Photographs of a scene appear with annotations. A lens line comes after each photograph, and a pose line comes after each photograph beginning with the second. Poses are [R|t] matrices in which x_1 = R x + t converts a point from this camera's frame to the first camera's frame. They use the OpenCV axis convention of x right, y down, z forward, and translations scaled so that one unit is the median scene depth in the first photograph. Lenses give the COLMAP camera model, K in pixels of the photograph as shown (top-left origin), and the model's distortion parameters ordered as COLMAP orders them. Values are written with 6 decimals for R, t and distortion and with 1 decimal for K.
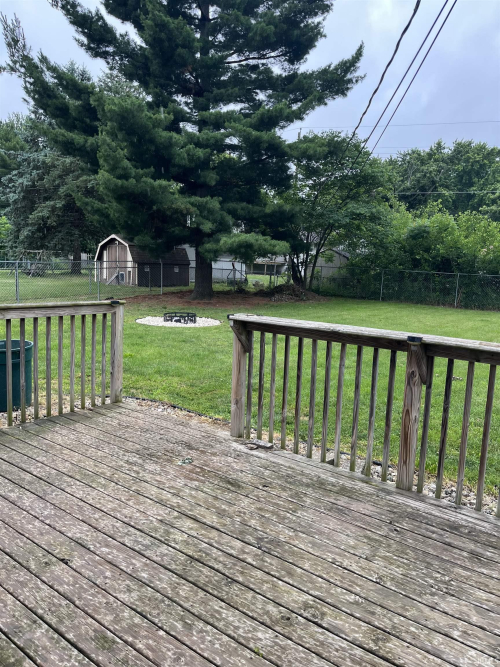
lens RADIAL K [[502.7, 0, 247.4], [0, 502.7, 333.1], [0, 0, 1]] dist [0.062489, -0.088619]
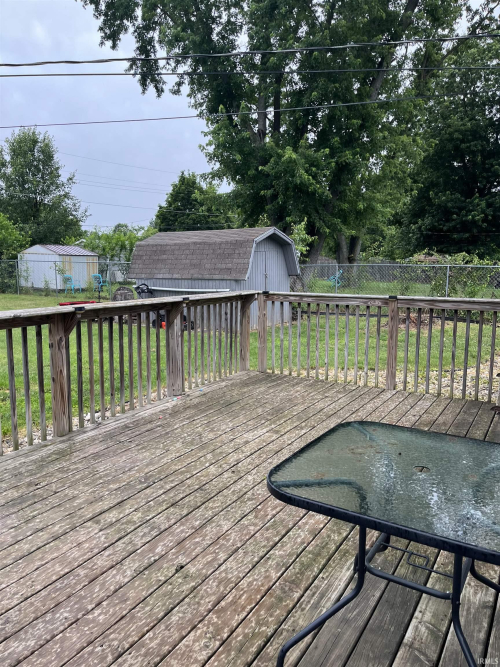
lens RADIAL K [[502.7, 0, 245.2], [0, 502.7, 345.2], [0, 0, 1]] dist [0.062489, -0.088619]
pose [[-0.113581, -0.208056, 0.971500, -0.203344], [0.122145, 0.967486, 0.221477, -0.027304], [-0.985992, 0.143819, -0.084475, 0.148466]]
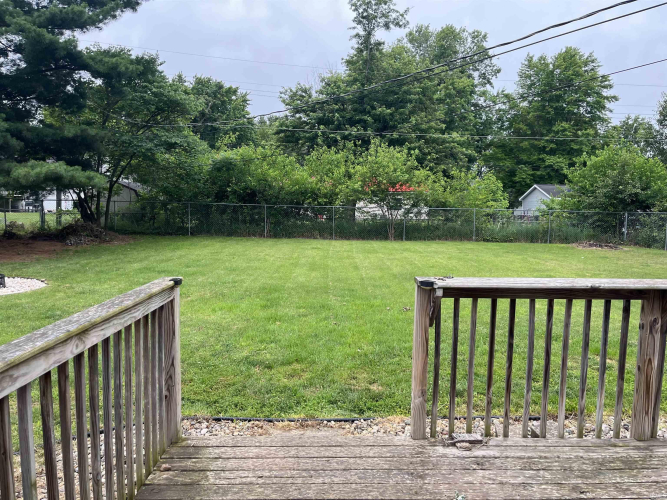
lens RADIAL K [[502.7, 0, 338.9], [0, 502.7, 252.7], [0, 0, 1]] dist [0.062489, -0.088619]
pose [[0.779921, -0.091999, 0.619080, -0.165683], [0.104123, 0.994426, 0.016603, -0.029225], [-0.617156, 0.051511, 0.785153, 0.133607]]
